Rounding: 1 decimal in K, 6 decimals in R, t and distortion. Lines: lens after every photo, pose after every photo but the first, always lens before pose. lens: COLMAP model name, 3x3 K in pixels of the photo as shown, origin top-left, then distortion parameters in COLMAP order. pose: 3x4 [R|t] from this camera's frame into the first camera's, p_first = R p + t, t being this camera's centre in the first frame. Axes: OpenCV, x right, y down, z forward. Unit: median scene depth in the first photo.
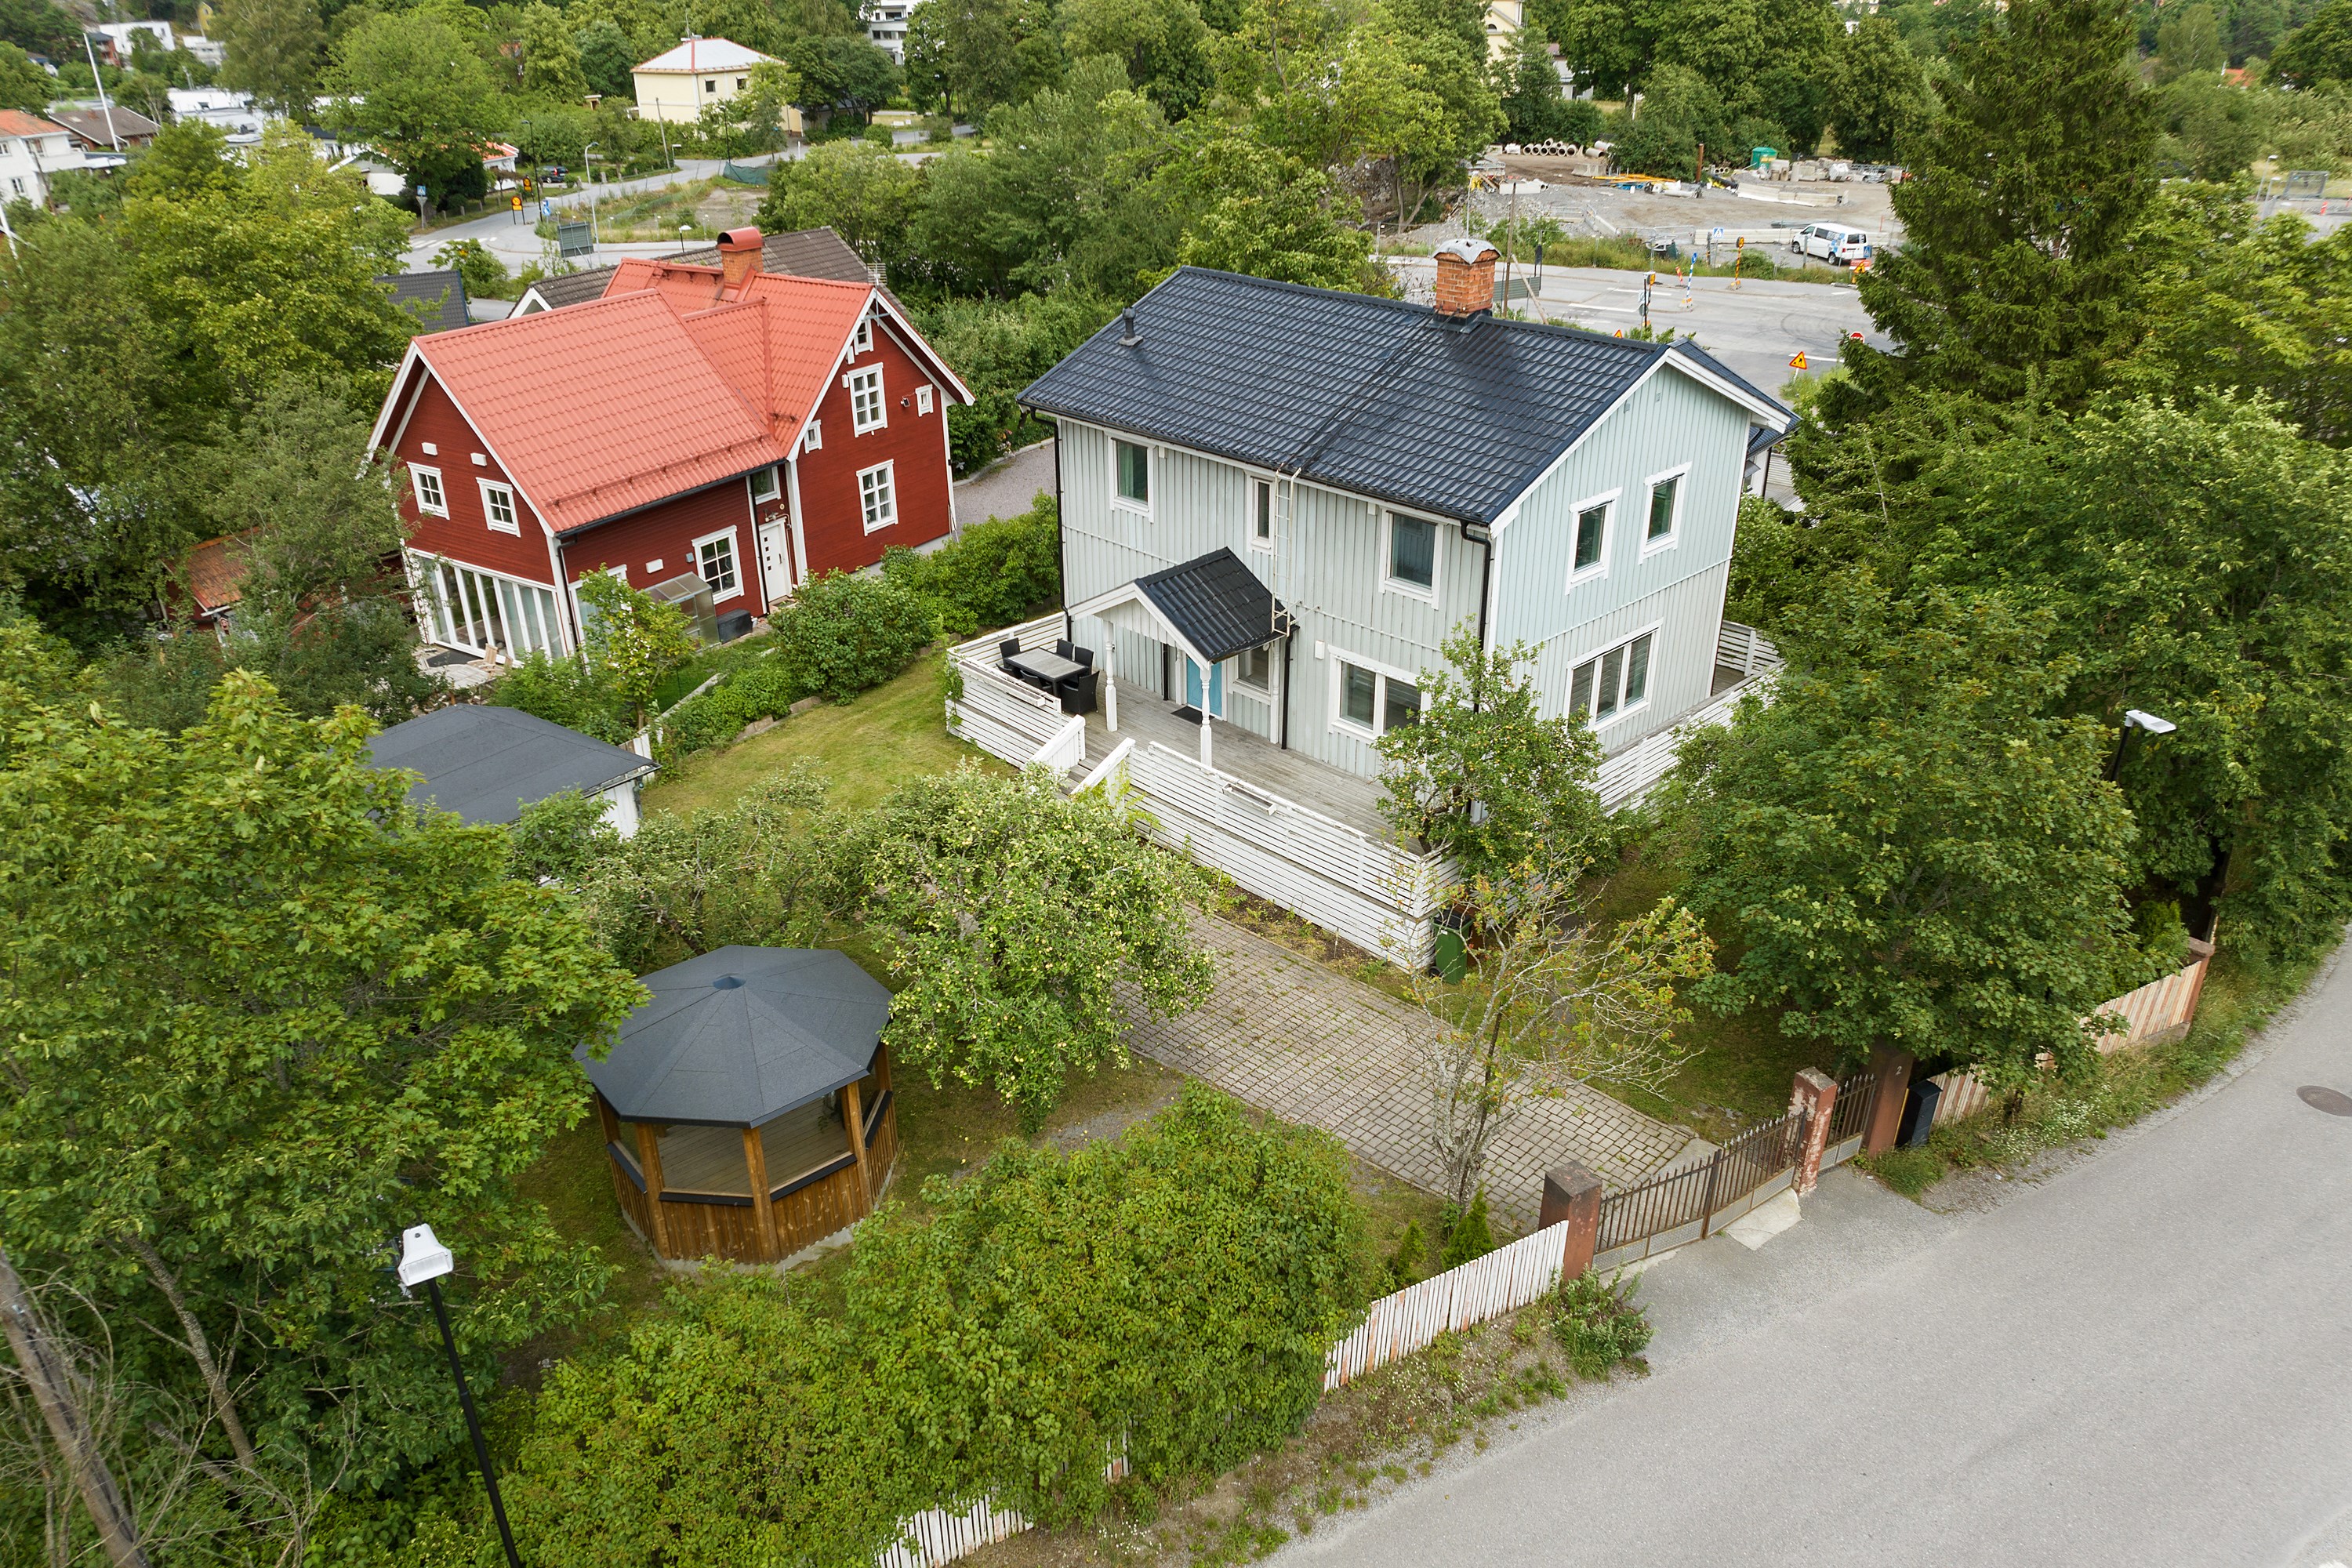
lens RADIAL K [[1588.9, 0, 1176.0], [0, 1588.9, 784.0], [0, 0, 1]] dist [-0.009124, -0.000766]
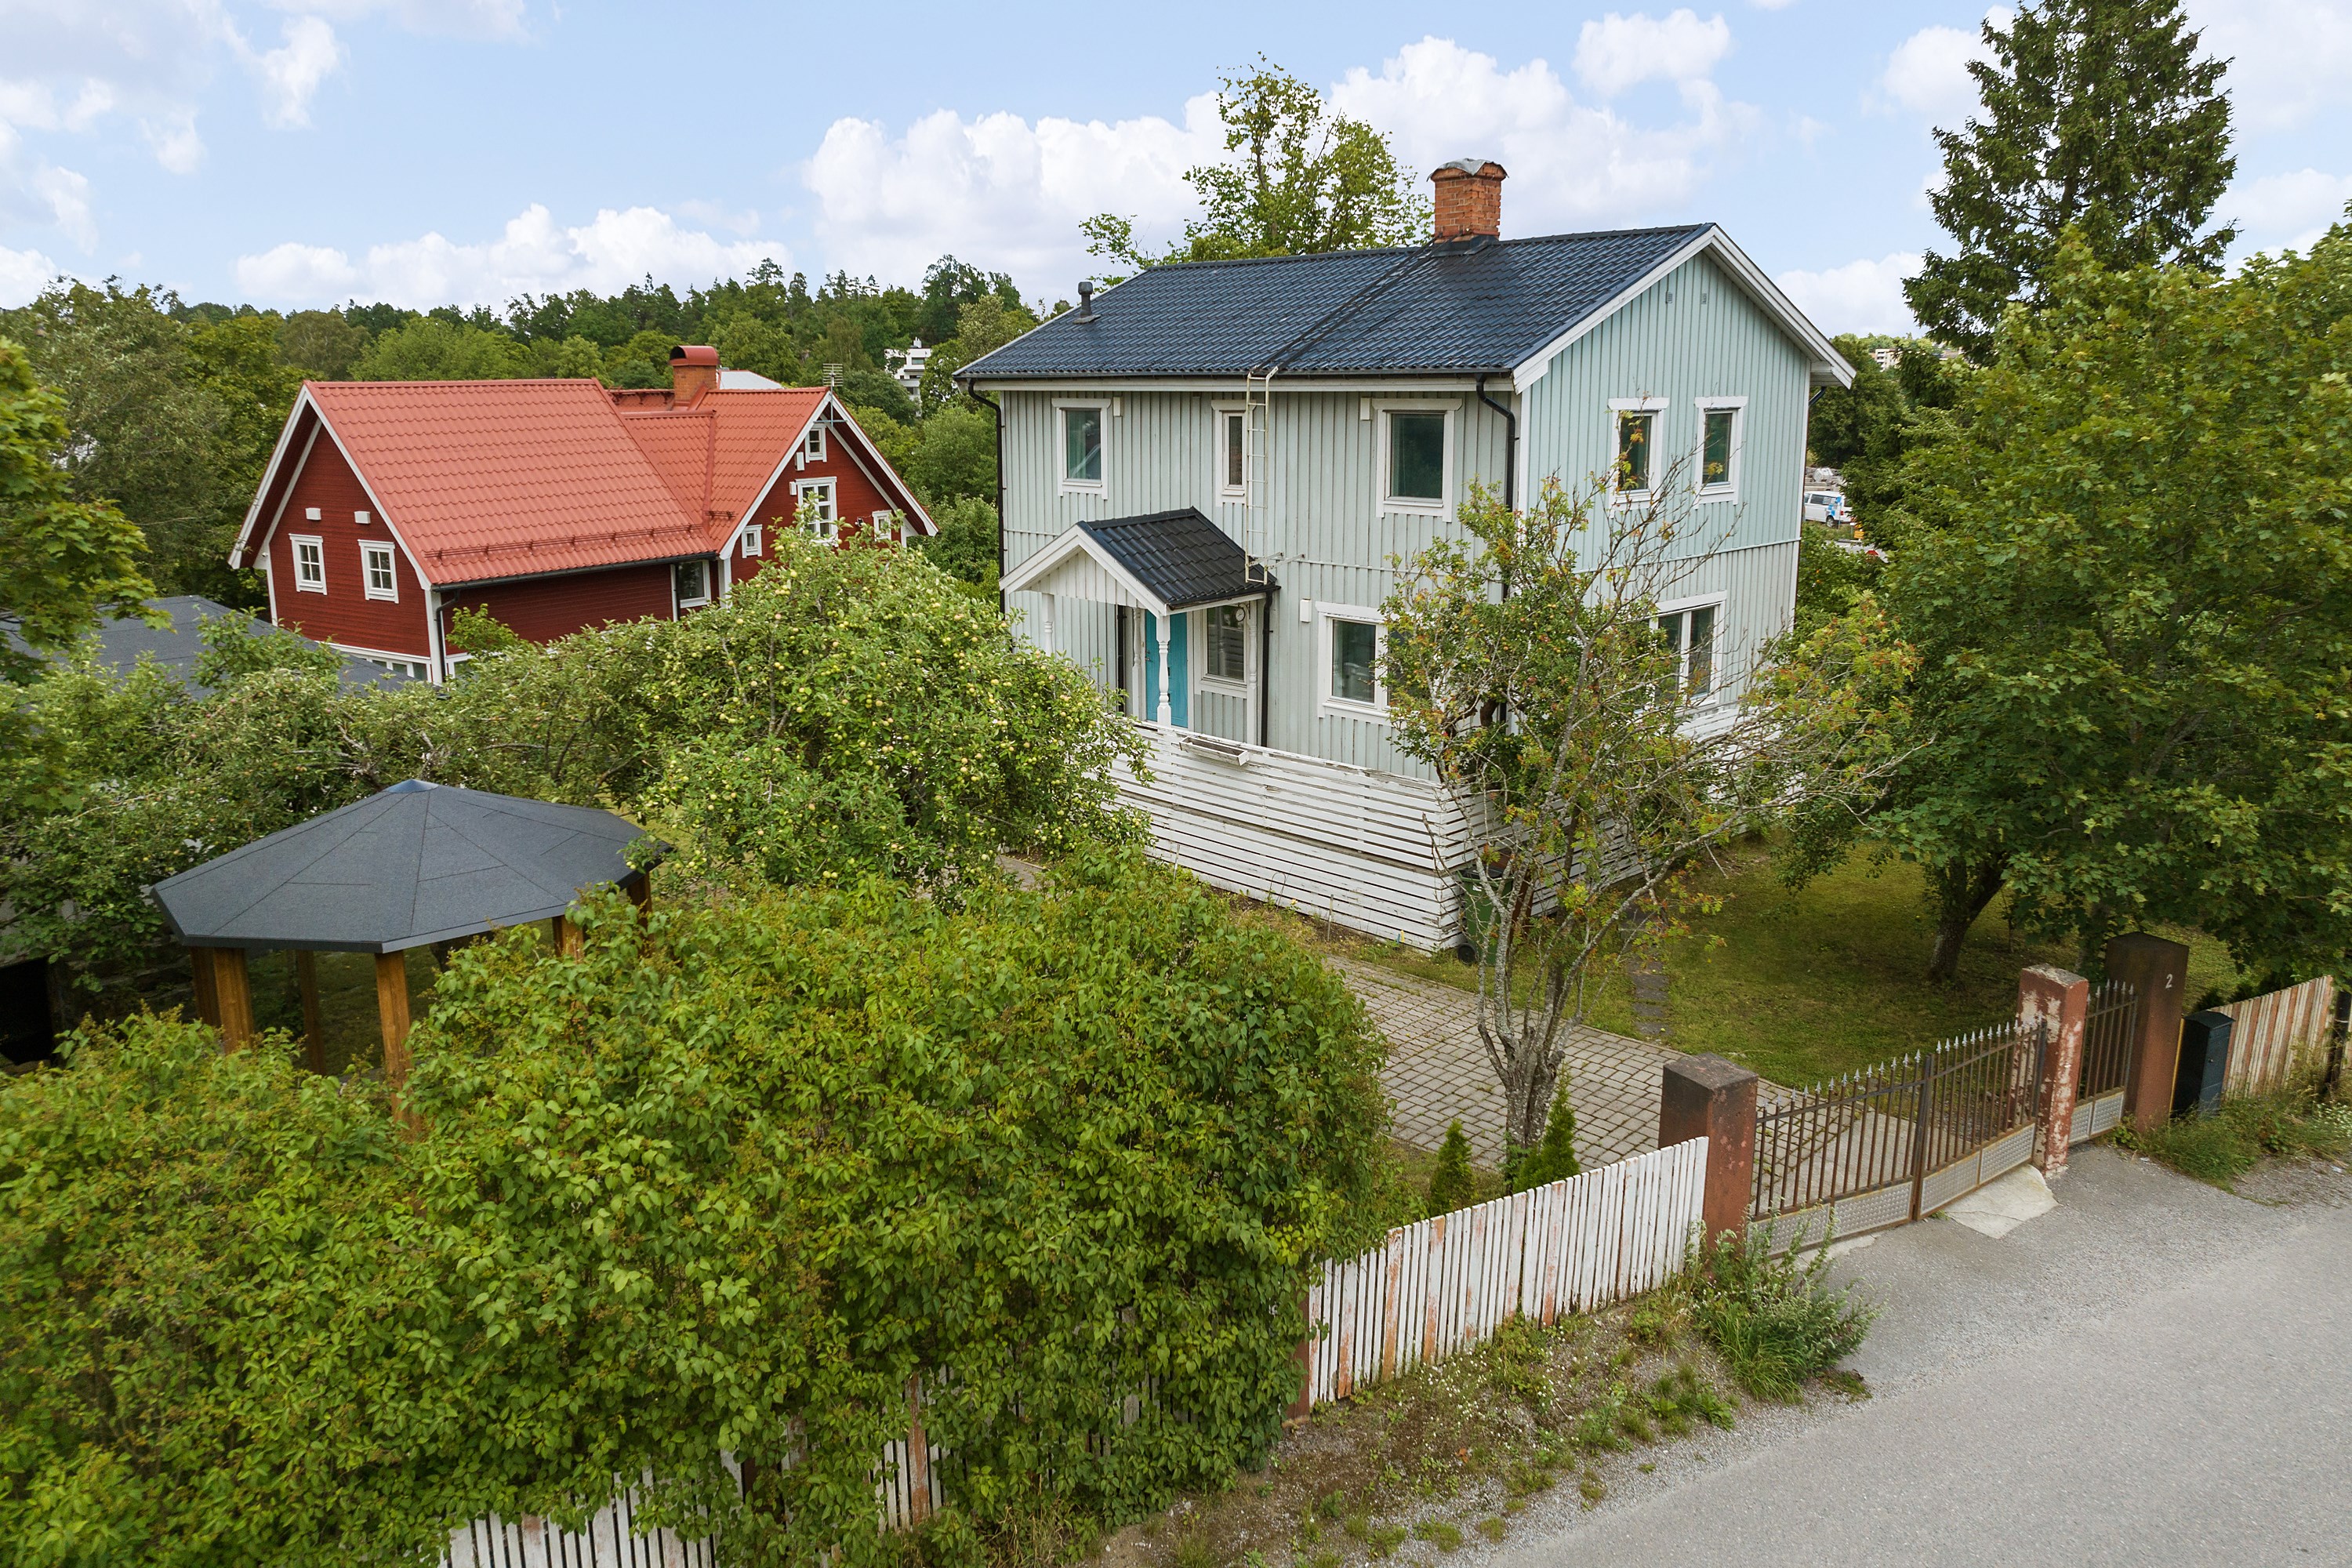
lens RADIAL K [[1549.5, 0, 1185.4], [0, 1549.5, 774.2], [0, 0, 1]] dist [-0.037832, 0.032445]
pose [[0.999982, 0.005558, -0.002352, 0.032821], [-0.005977, 0.965785, -0.259276, 0.205819], [0.000831, 0.259285, 0.965800, 0.272931]]
